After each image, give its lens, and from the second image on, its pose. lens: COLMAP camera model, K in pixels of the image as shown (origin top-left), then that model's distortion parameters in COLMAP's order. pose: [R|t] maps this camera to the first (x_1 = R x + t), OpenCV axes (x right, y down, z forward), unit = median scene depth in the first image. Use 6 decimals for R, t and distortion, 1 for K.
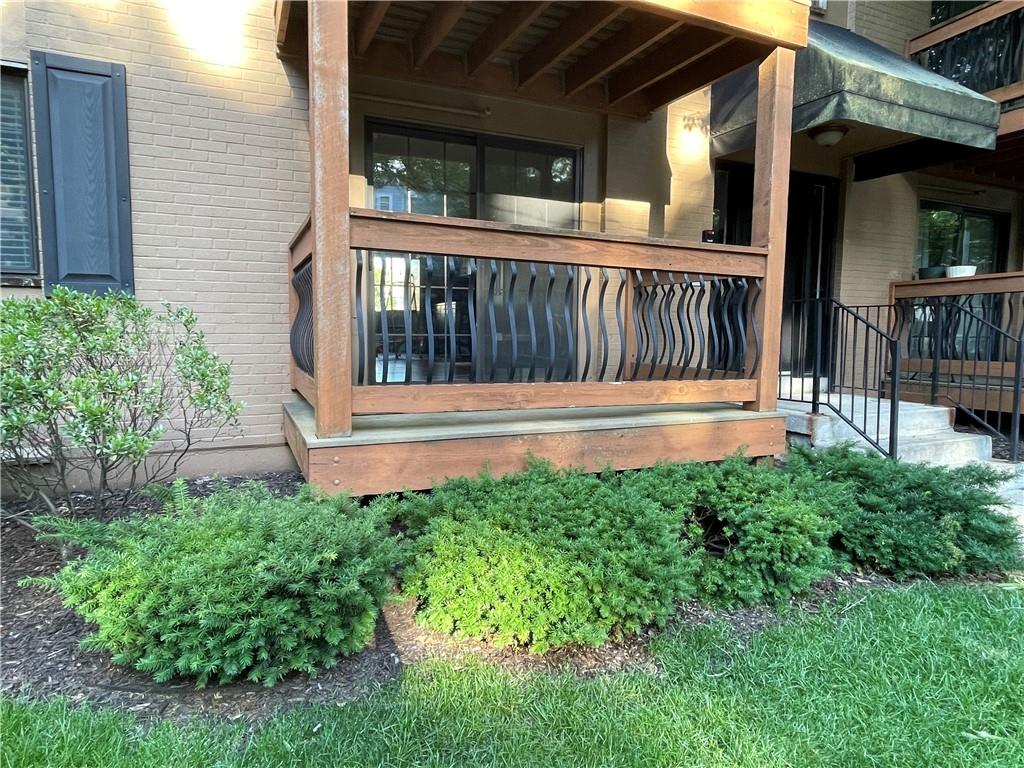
lens RADIAL K [[605.2, 0, 510.6], [0, 605.2, 381.1], [0, 0, 1]] dist [-0.005869, 0.003416]
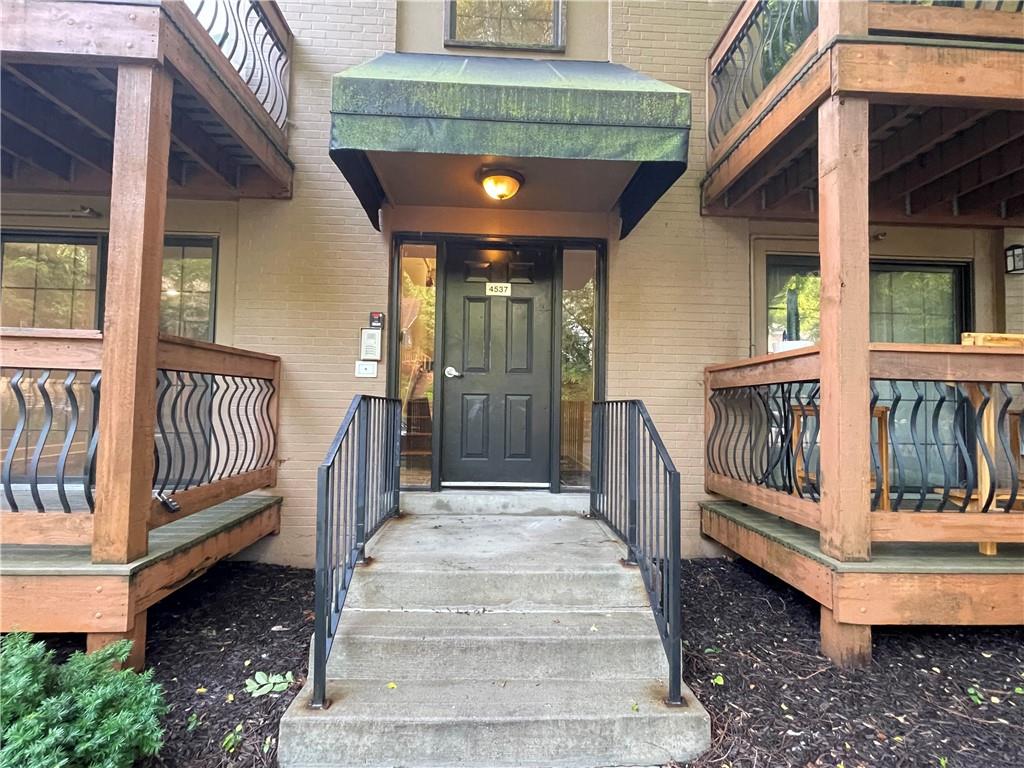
lens RADIAL K [[479.4, 0, 515.9], [0, 479.4, 385.0], [0, 0, 1]] dist [-0.000623, 0.000039]
pose [[0.931635, -0.005493, -0.363355, 0.960196], [-0.039838, 0.992315, -0.117146, -0.096763], [0.361206, 0.123612, 0.924257, 0.584805]]
